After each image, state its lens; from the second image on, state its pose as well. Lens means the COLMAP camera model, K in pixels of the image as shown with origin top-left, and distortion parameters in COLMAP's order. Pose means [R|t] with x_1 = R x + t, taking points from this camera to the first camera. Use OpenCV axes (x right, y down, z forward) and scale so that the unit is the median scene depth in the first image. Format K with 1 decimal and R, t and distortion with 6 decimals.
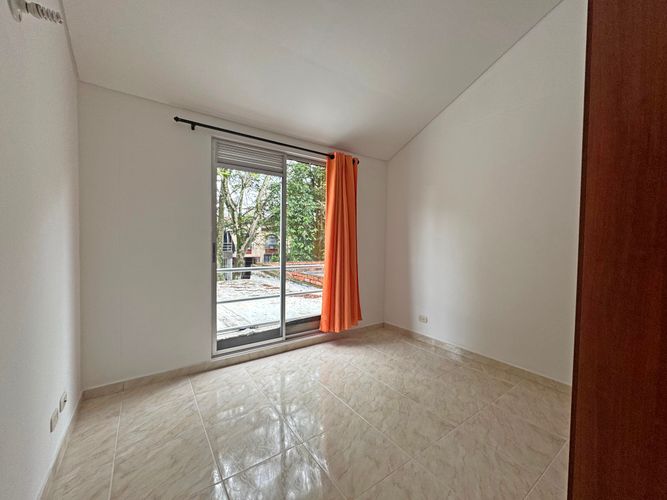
lens RADIAL K [[269.1, 0, 333.5], [0, 269.1, 250.0], [0, 0, 1]] dist [-0.002173, -0.000633]
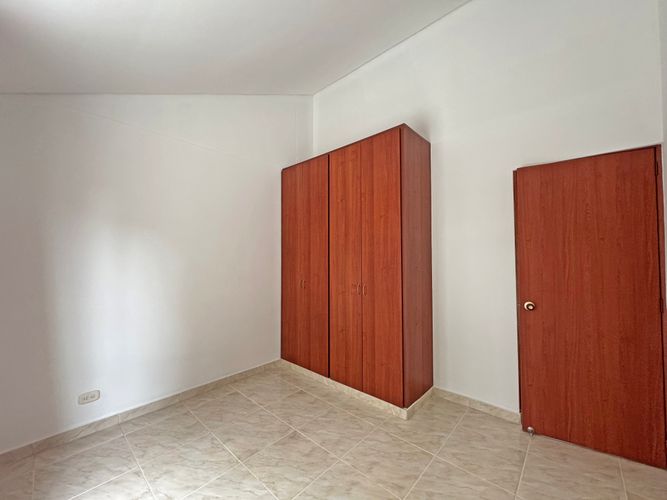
lens RADIAL K [[269.1, 0, 333.5], [0, 269.1, 250.0], [0, 0, 1]] dist [-0.002173, -0.000633]
pose [[-0.221193, 0.016694, 0.975087, -0.544190], [0.027223, 0.999570, -0.010937, -0.080684], [-0.974850, 0.024125, -0.221552, 0.798189]]
